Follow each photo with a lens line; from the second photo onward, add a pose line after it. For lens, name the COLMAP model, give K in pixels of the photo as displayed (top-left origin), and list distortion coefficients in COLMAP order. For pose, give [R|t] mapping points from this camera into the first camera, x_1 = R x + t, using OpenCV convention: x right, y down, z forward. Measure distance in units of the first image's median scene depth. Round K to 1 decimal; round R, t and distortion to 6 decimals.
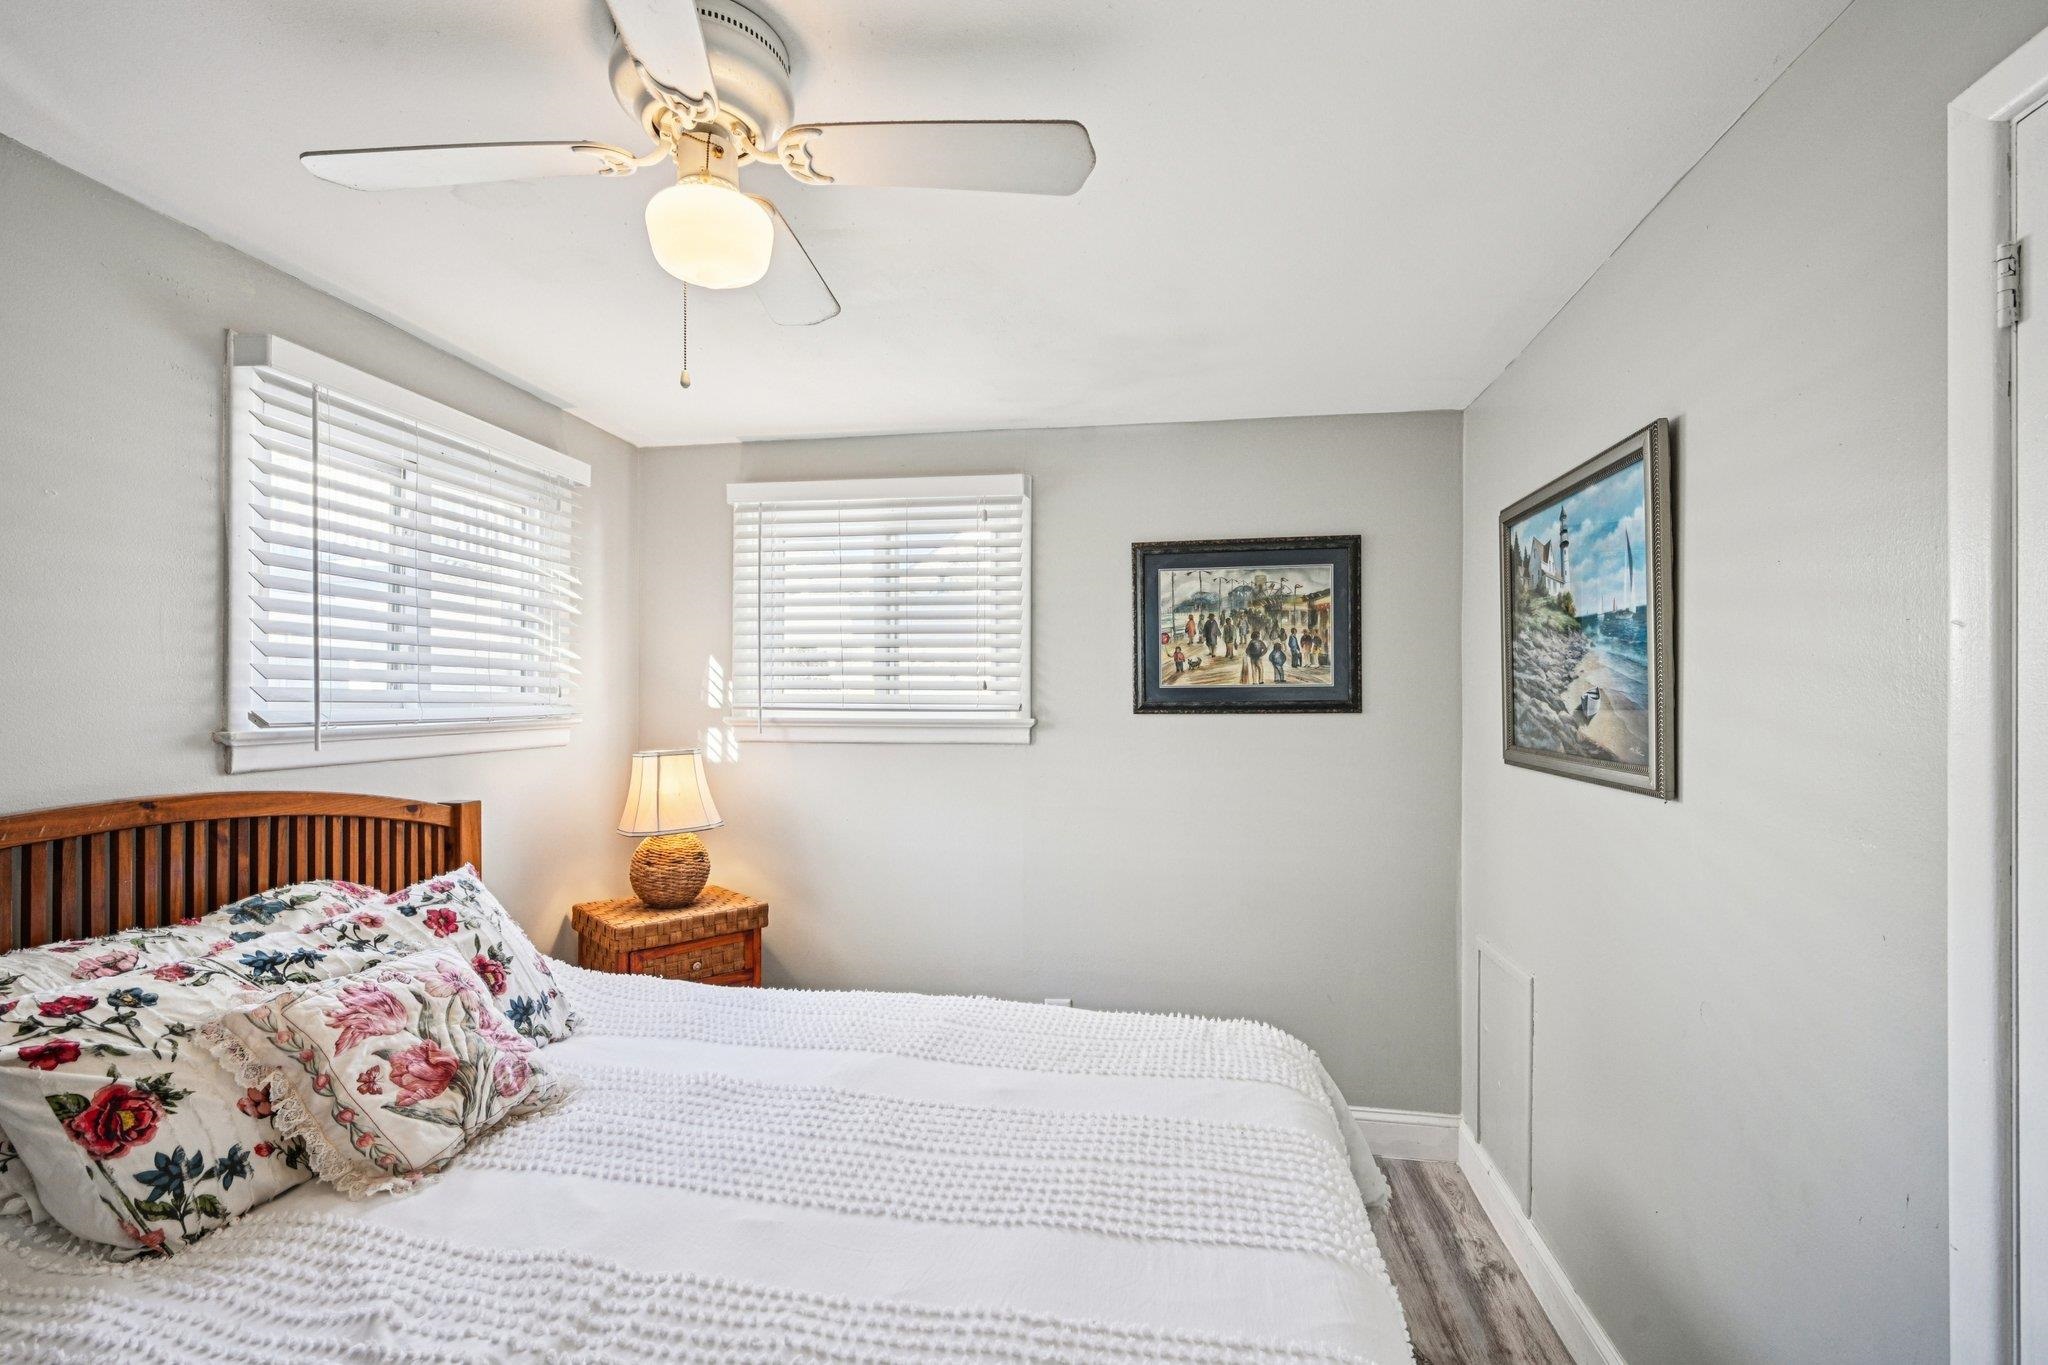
lens RADIAL K [[919.9, 0, 1027.4], [0, 919.9, 699.9], [0, 0, 1]] dist [0.001064, 0.000249]
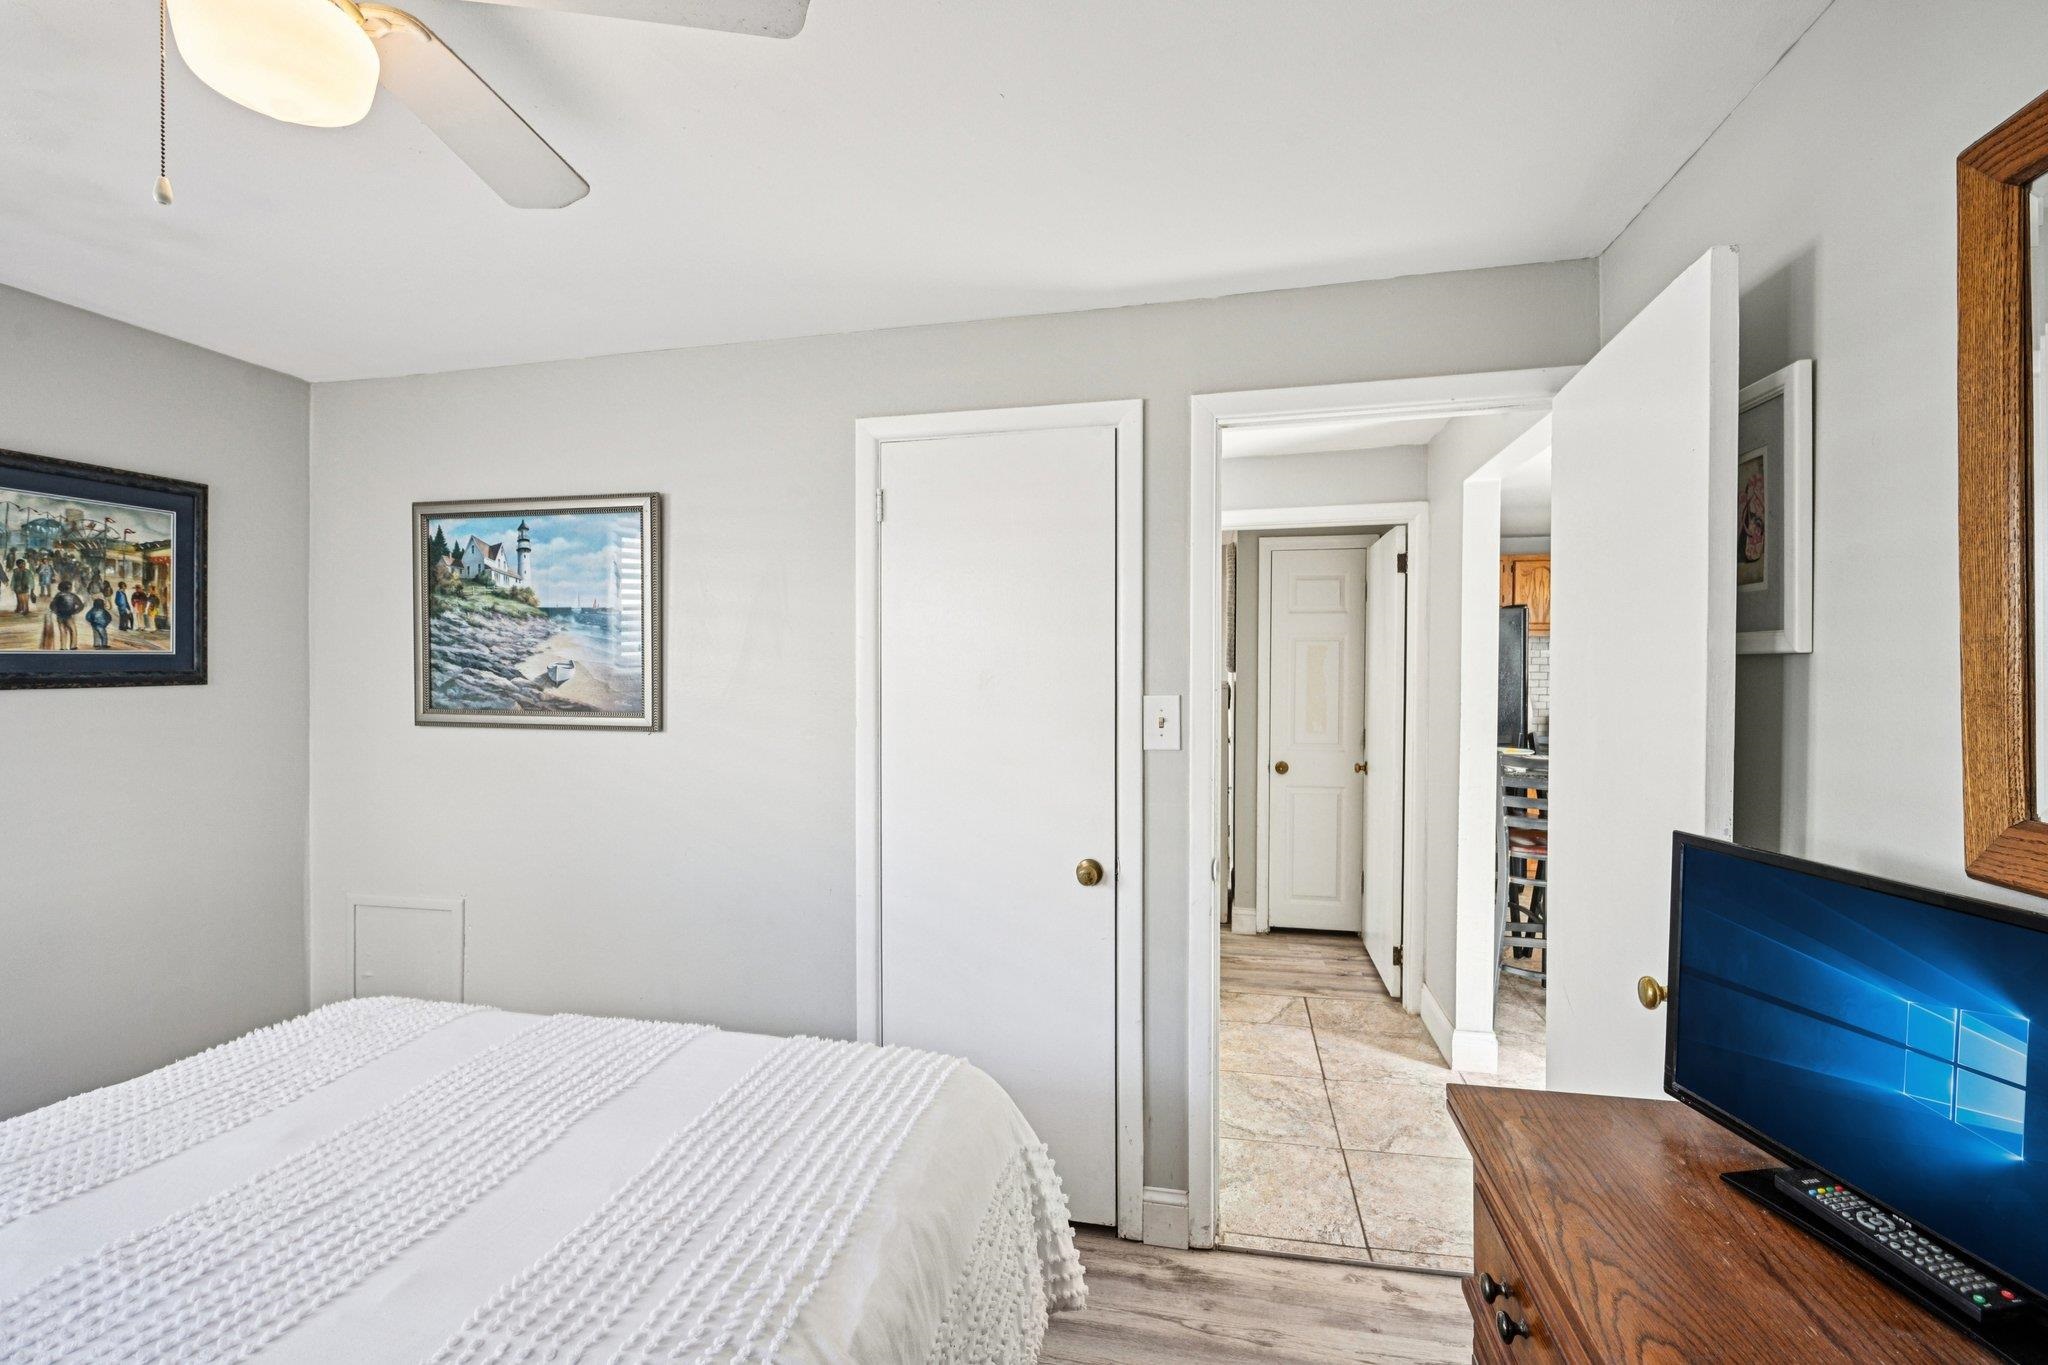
lens RADIAL K [[919.9, 0, 1027.4], [0, 919.9, 699.9], [0, 0, 1]] dist [0.001064, 0.000249]
pose [[0.027260, -0.038751, 0.998877, -0.507594], [0.001010, 0.999249, 0.038738, -0.004695], [-0.999628, -0.000047, 0.027279, 0.180113]]
